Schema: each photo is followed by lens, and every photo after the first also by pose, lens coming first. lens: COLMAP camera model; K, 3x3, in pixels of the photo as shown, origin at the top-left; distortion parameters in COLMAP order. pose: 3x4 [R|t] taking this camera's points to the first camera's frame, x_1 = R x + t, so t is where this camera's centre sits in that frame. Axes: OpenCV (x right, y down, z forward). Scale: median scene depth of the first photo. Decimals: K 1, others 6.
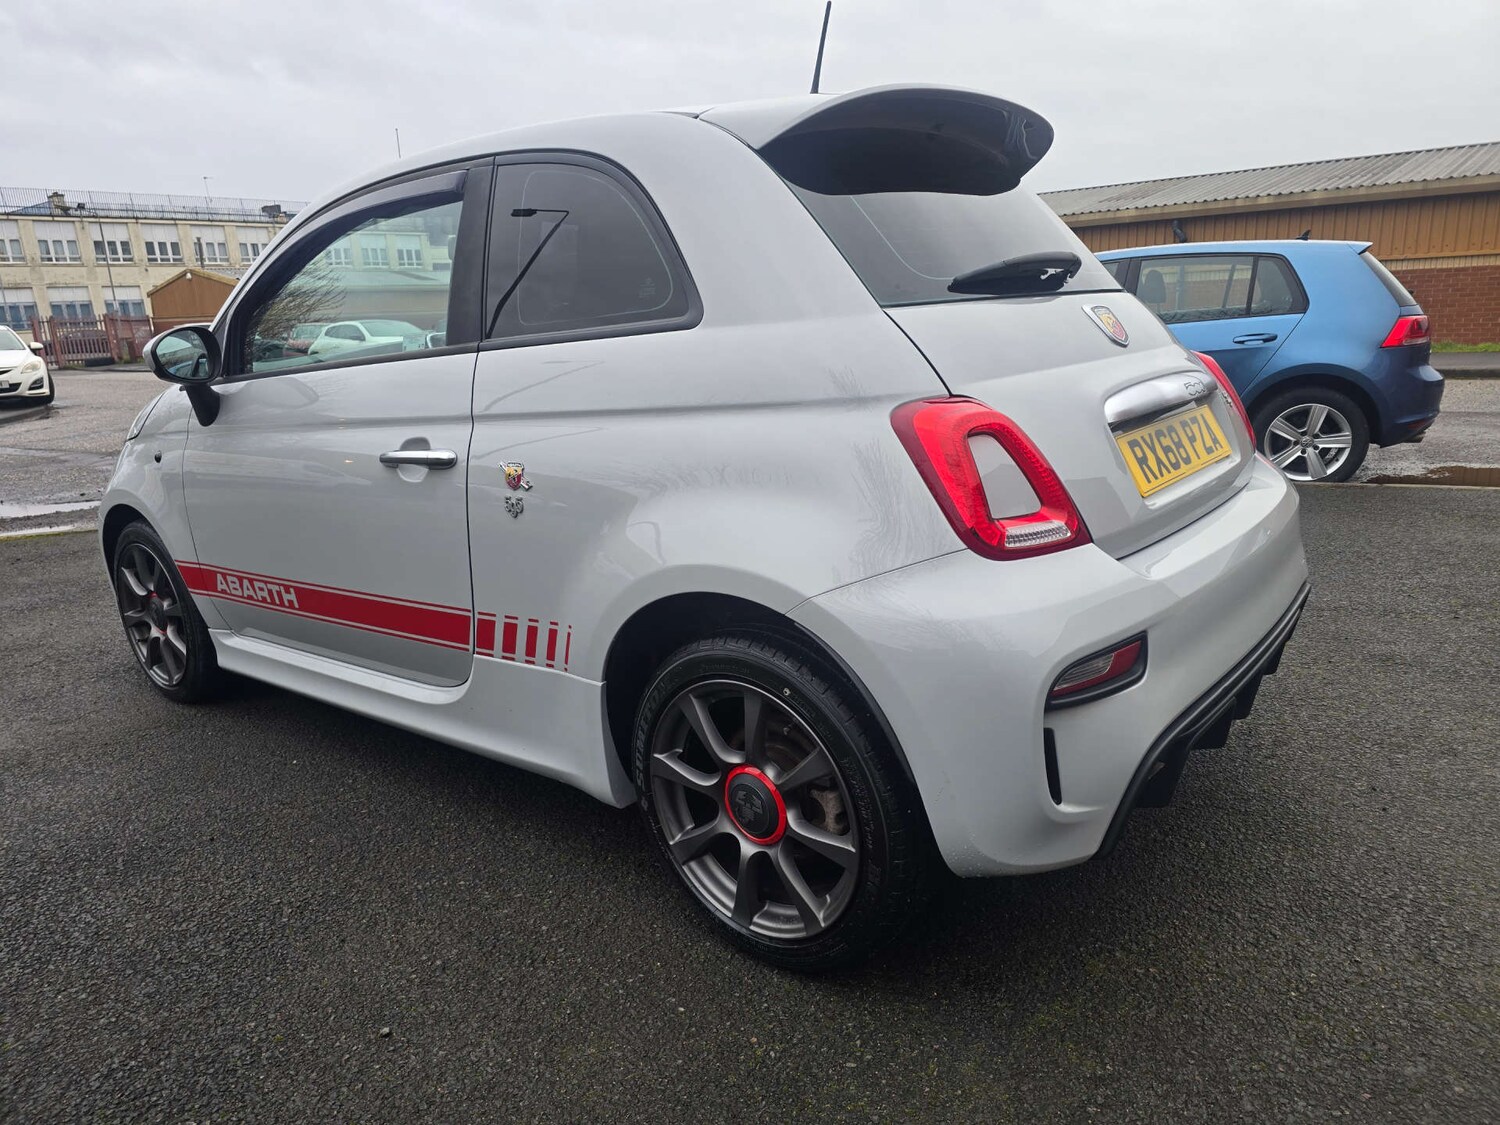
lens RADIAL K [[1022.2, 0, 754.0], [0, 1022.2, 556.7], [0, 0, 1]] dist [0.048394, -0.040751]
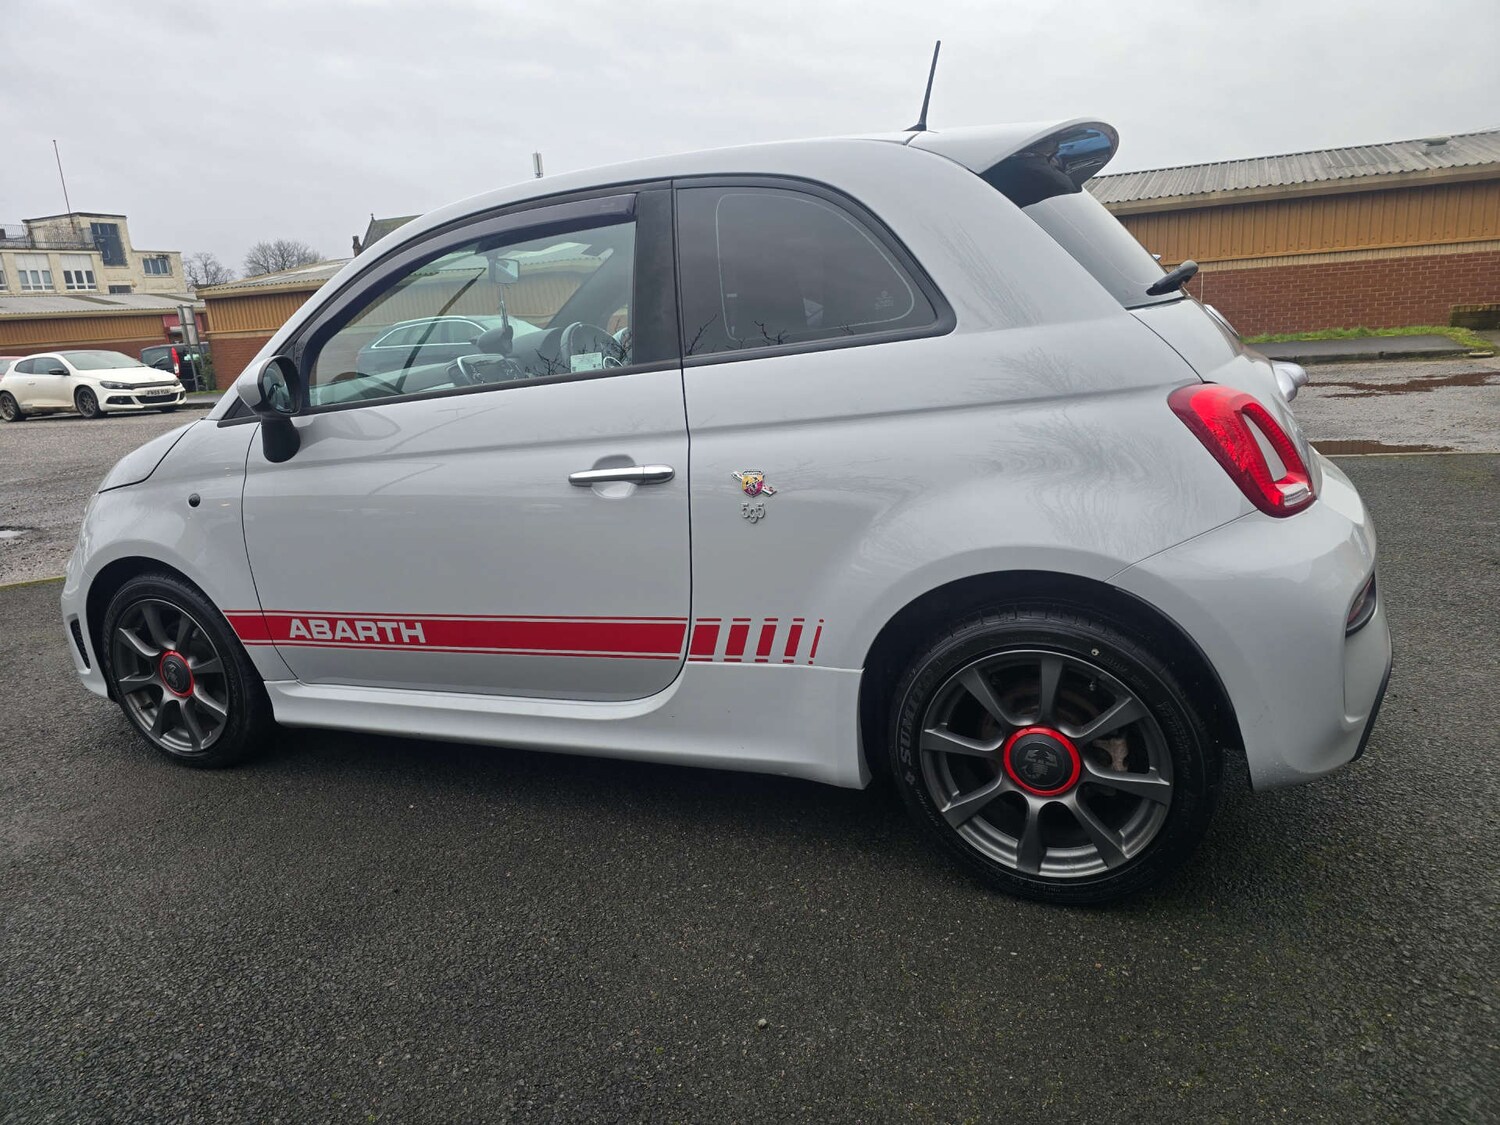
lens RADIAL K [[1044.8, 0, 720.8], [0, 1044.8, 547.2], [0, 0, 1]] dist [0.081095, -0.099542]
pose [[0.970524, -0.081769, 0.226709, -0.500270], [0.087493, 0.996048, -0.015297, 0.000004], [-0.224562, 0.034681, 0.973842, -0.031979]]
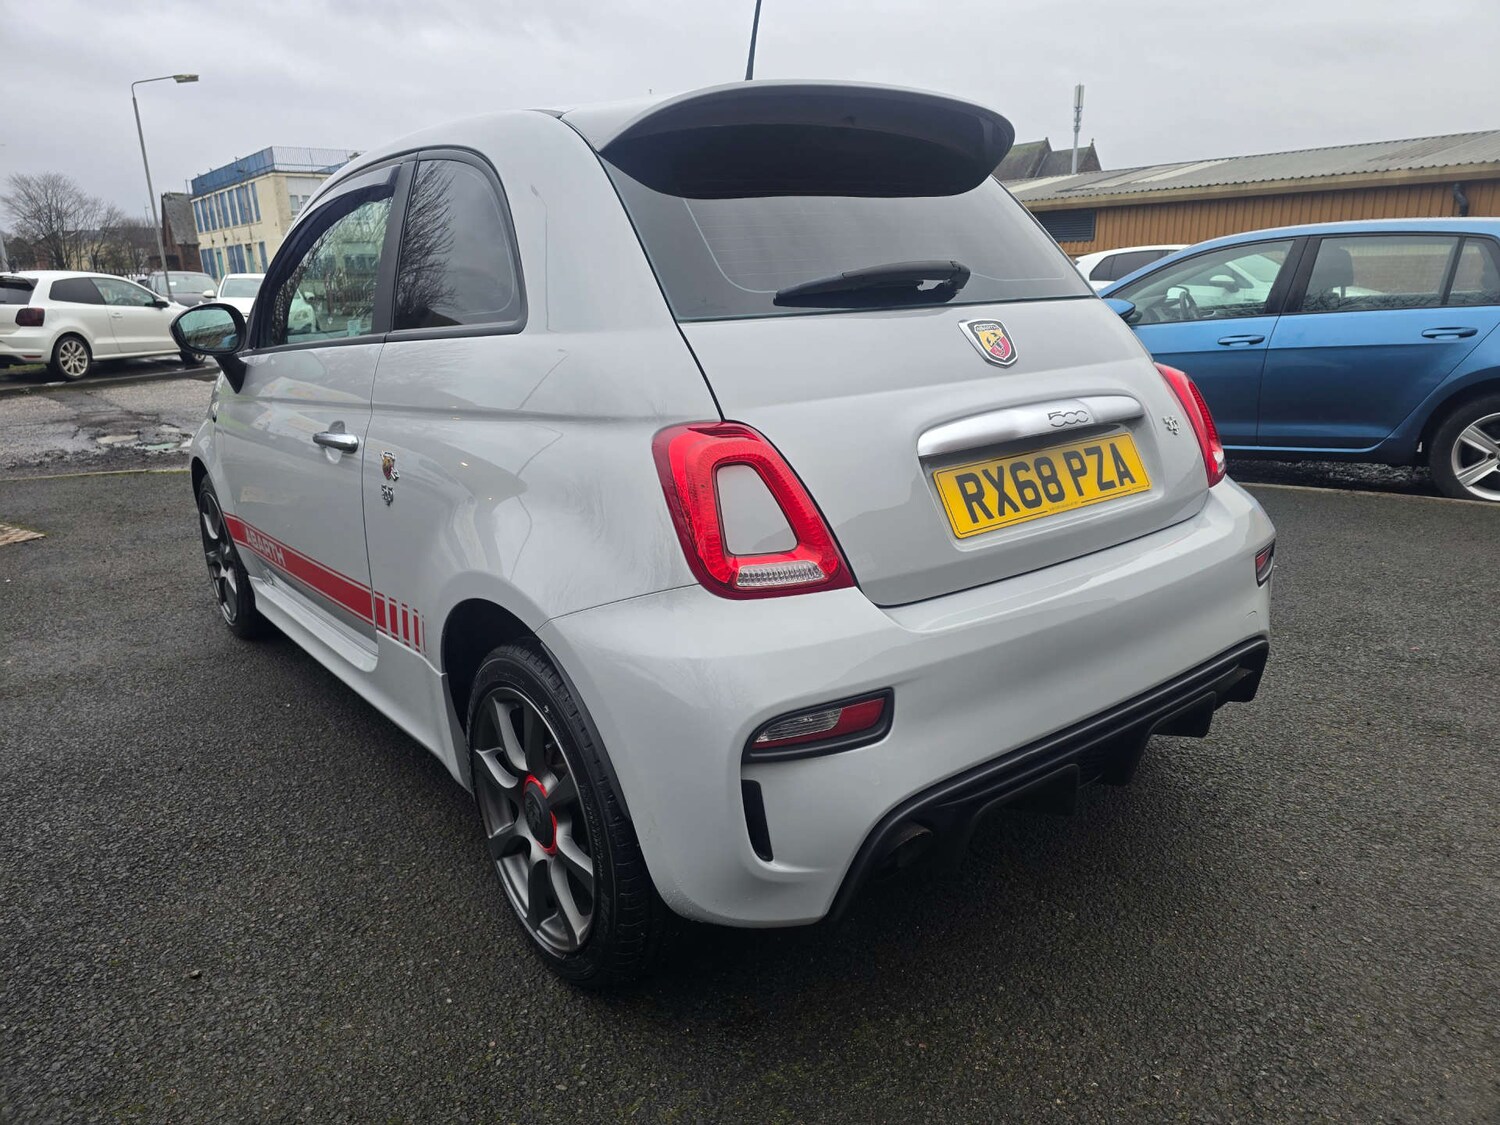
lens RADIAL K [[1022.2, 0, 754.0], [0, 1022.2, 556.7], [0, 0, 1]] dist [0.048394, -0.040751]
pose [[0.973125, 0.082429, -0.215021, 0.347814], [-0.074208, 0.996179, 0.046044, -0.061201], [0.217995, -0.028850, 0.975523, 0.061853]]
